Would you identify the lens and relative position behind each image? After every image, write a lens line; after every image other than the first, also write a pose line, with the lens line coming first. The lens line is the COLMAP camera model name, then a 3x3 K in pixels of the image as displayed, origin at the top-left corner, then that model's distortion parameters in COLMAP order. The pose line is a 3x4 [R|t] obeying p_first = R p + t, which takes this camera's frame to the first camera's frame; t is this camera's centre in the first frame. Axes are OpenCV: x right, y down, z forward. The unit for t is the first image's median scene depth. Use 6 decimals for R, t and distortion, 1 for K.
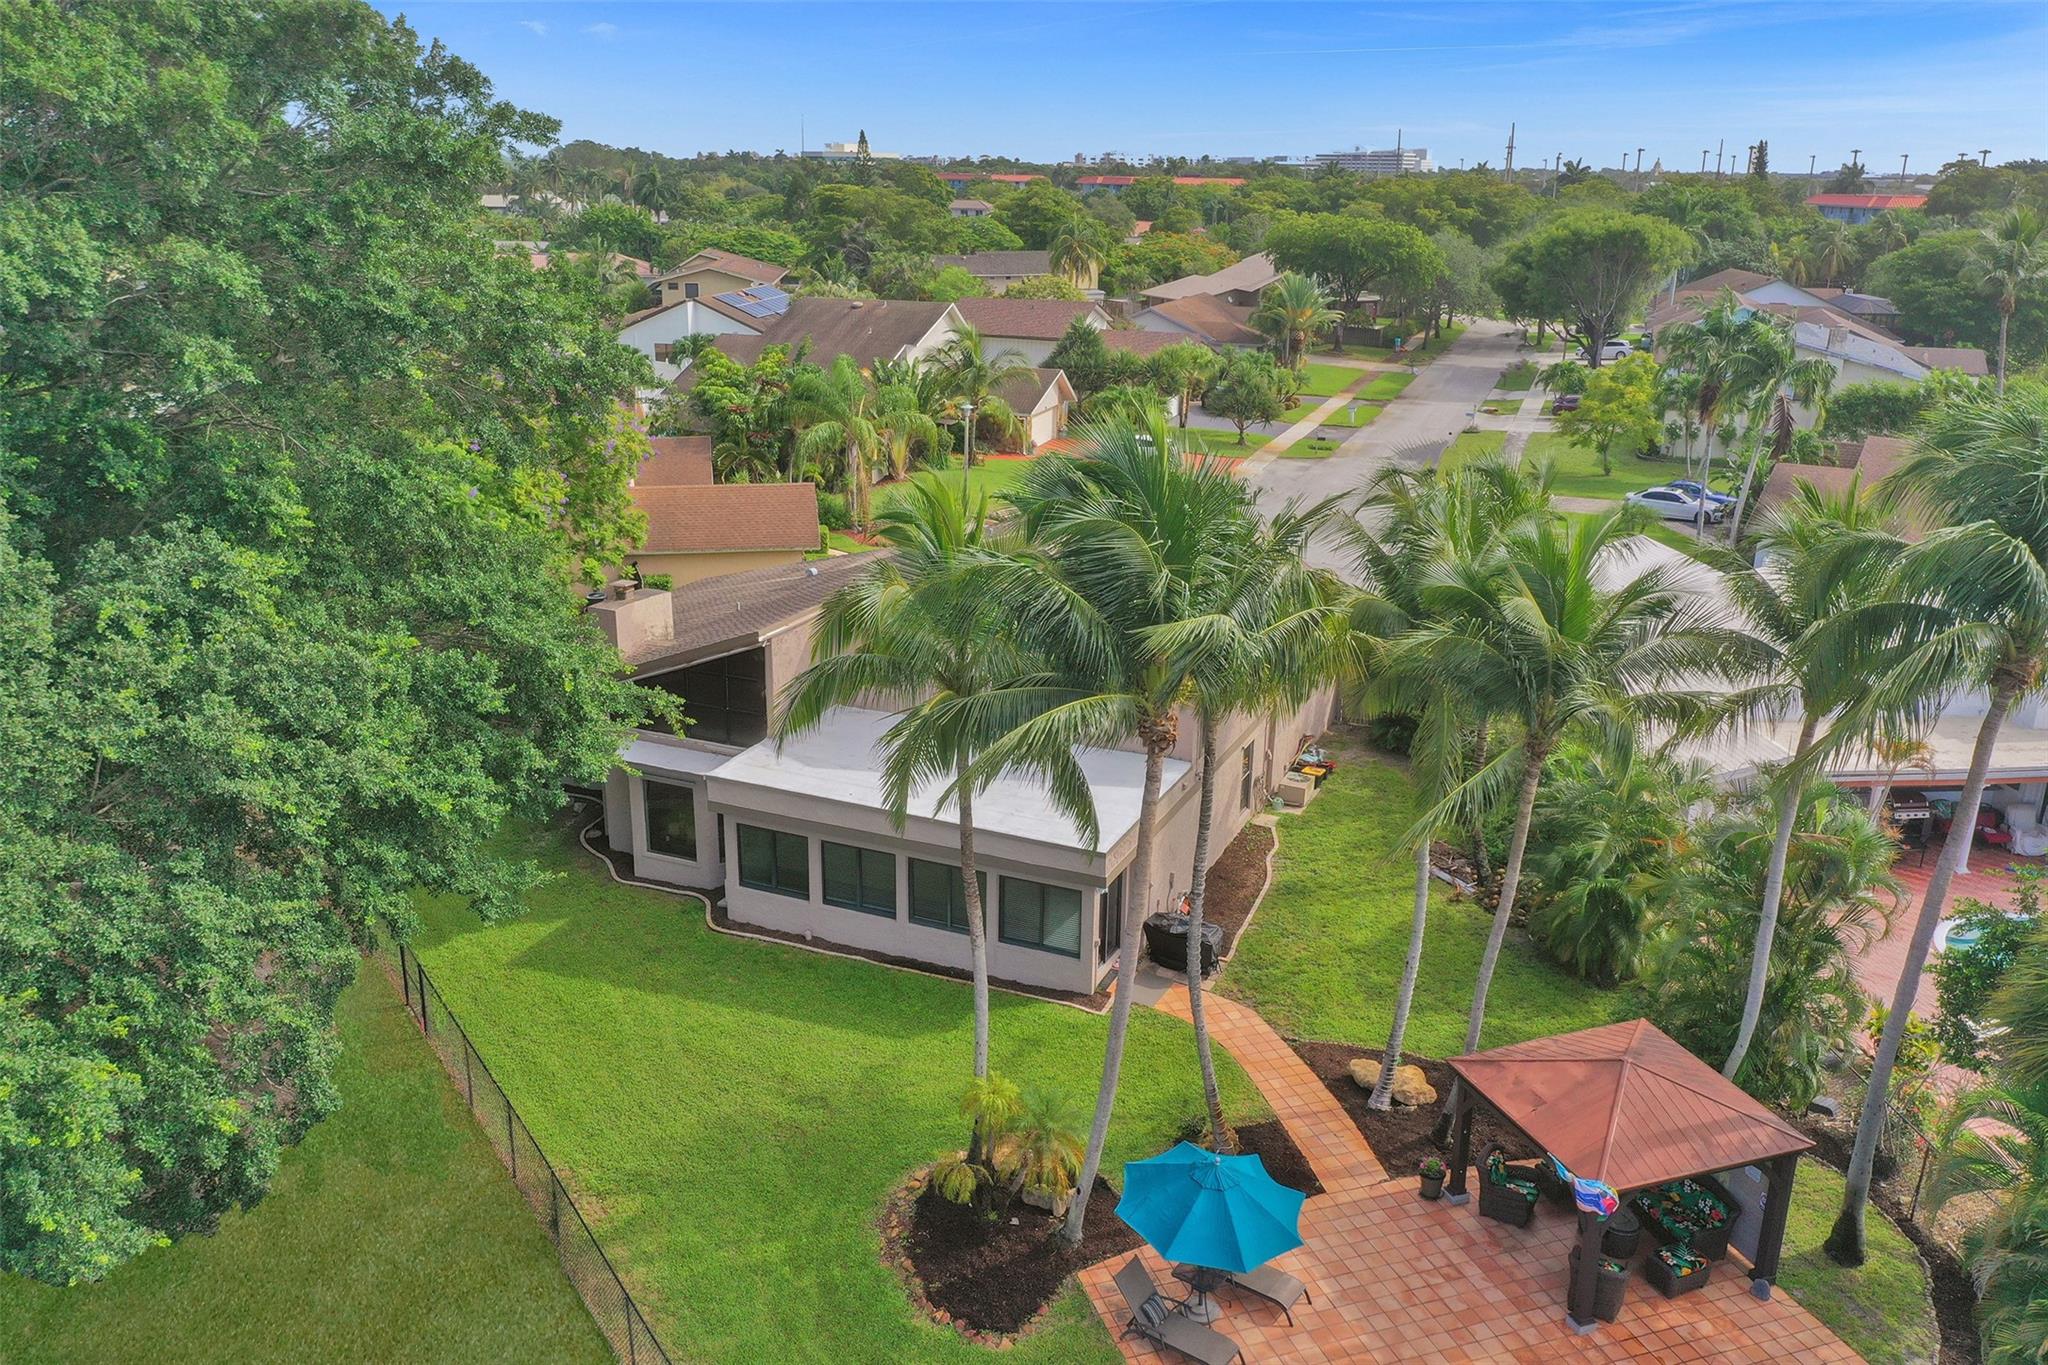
lens RADIAL K [[1641.9, 0, 1023.5], [0, 1641.9, 714.6], [0, 0, 1]] dist [-0.007227, -0.000481]
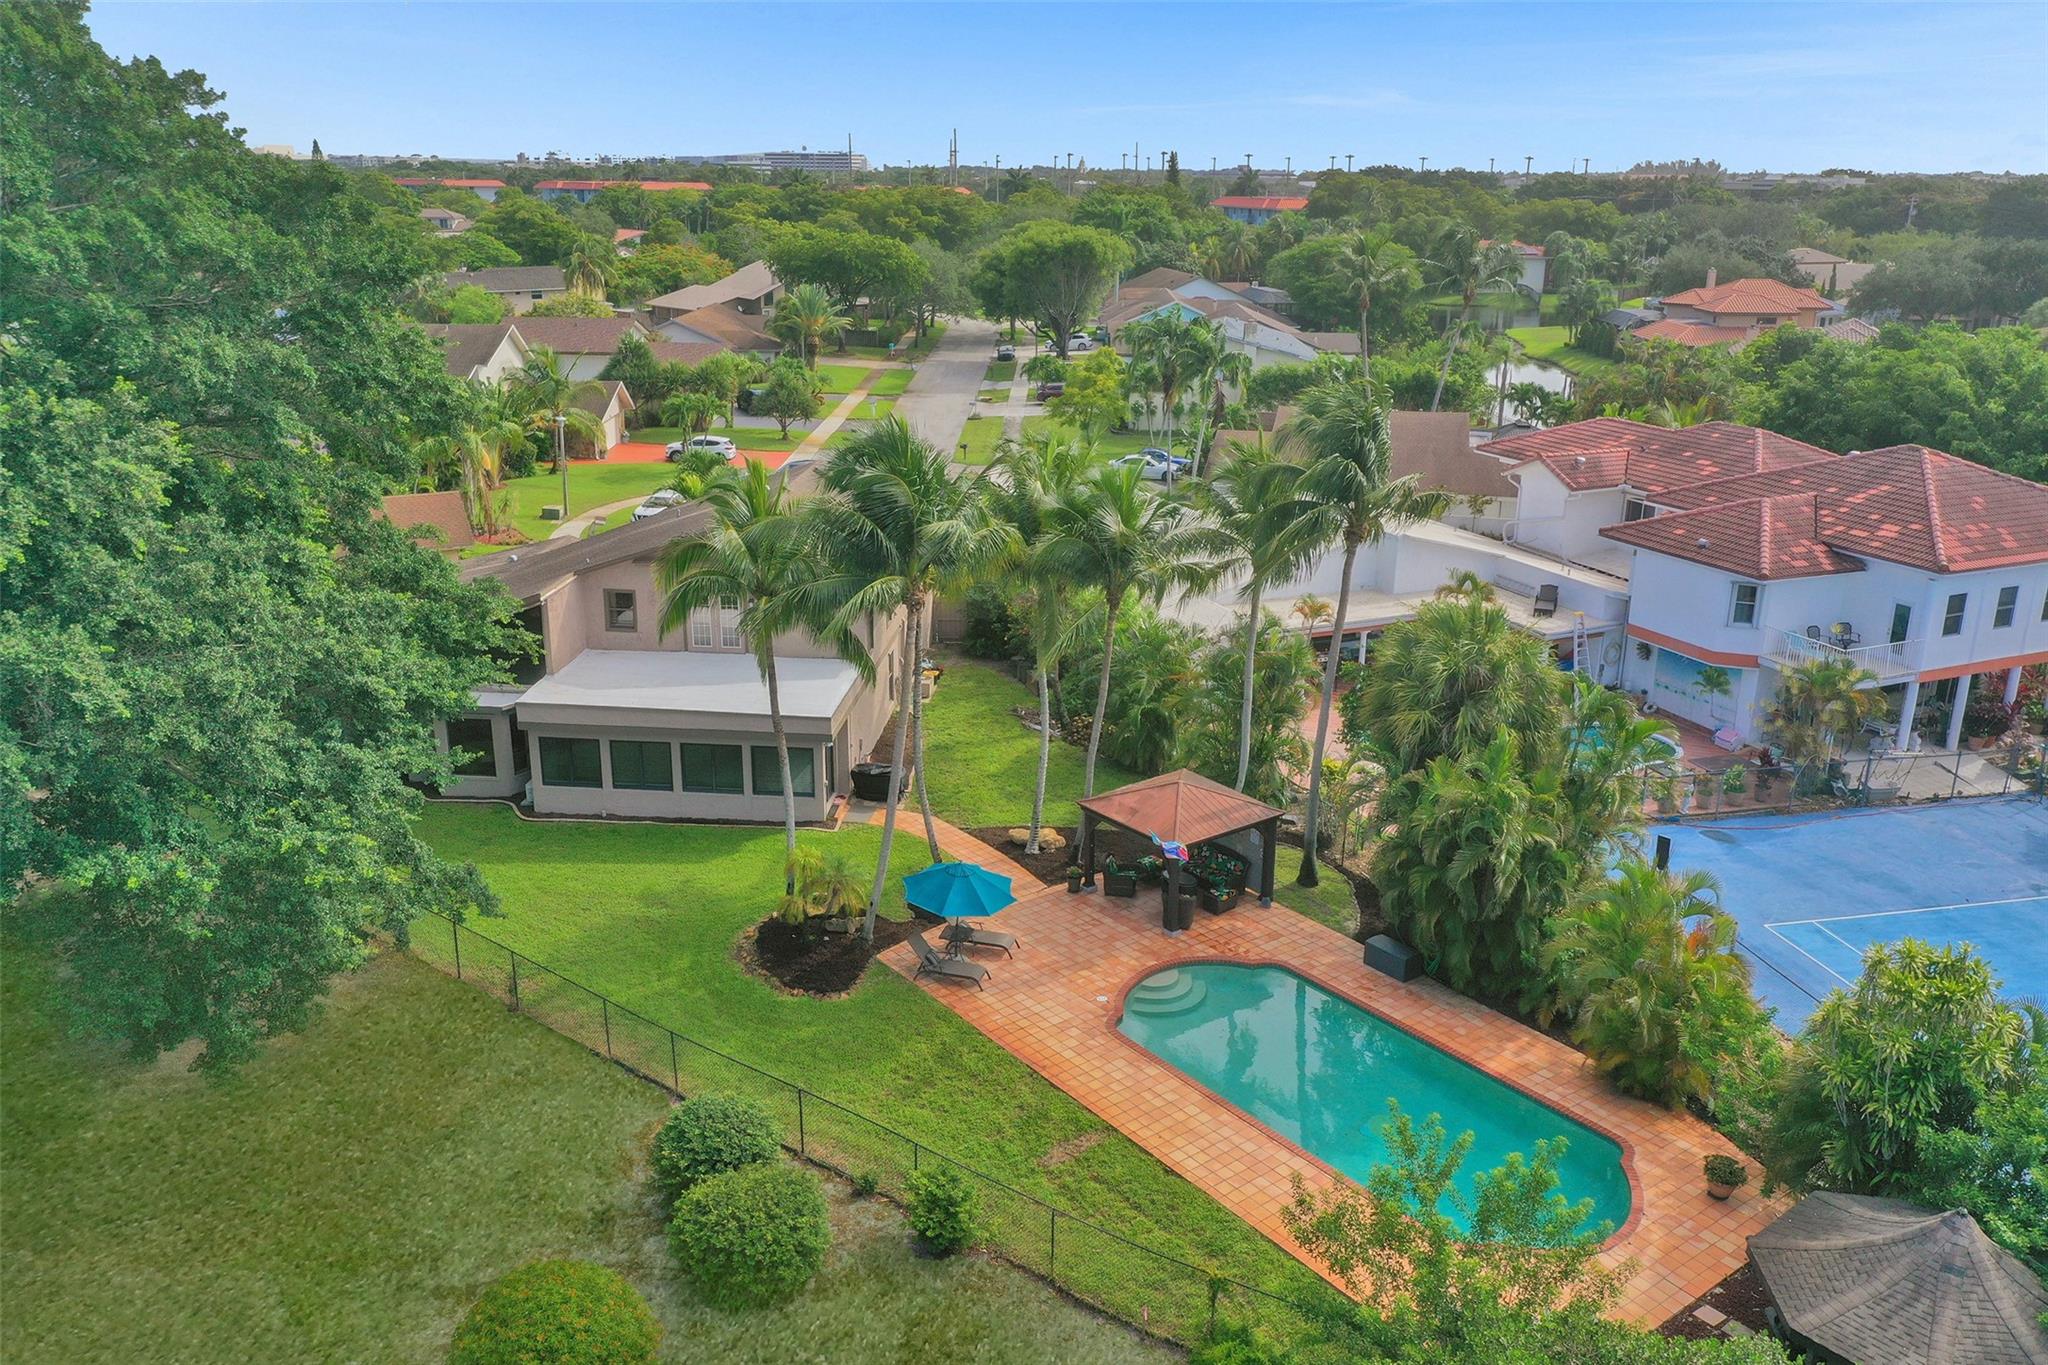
lens RADIAL K [[1641.9, 0, 1023.5], [0, 1641.9, 714.6], [0, 0, 1]] dist [-0.007227, -0.000481]
pose [[0.949474, -0.103028, 0.296454, -0.070915], [0.102299, 0.994591, 0.018014, 0.023445], [-0.296706, 0.013223, 0.954877, -0.144461]]
